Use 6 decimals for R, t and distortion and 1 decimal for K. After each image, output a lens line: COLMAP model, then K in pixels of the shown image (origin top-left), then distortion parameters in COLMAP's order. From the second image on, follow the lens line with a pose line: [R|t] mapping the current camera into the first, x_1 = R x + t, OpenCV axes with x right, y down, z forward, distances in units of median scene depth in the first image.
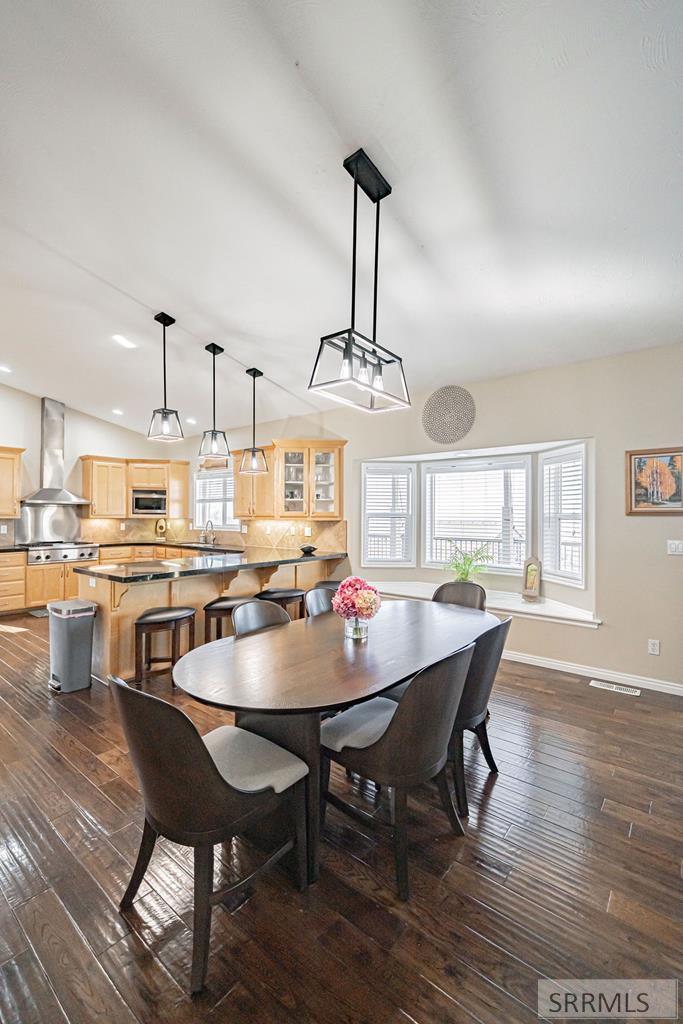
lens RADIAL K [[435.2, 0, 341.5], [0, 435.2, 512.0], [0, 0, 1]] dist [0.001804, 0.000013]
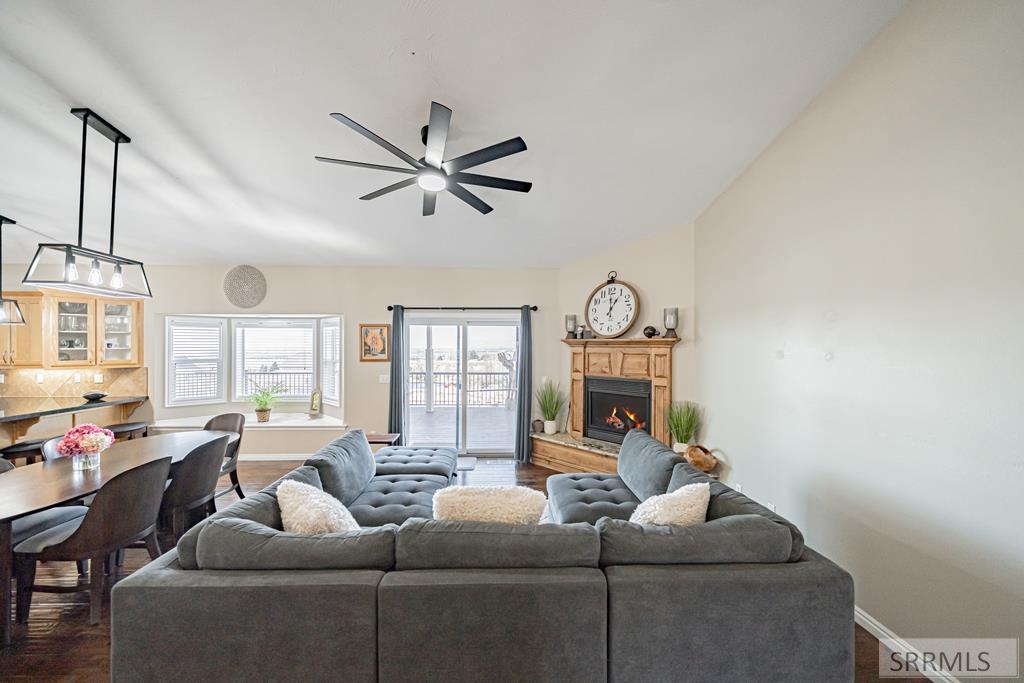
lens RADIAL K [[347.6, 0, 511.9], [0, 347.6, 344.3], [0, 0, 1]] dist [-0.001793, -0.000275]
pose [[0.758622, -0.002252, 0.651528, 0.157246], [-0.001209, 0.999987, 0.004864, -0.049132], [-0.651530, -0.004478, 0.758609, -0.313148]]
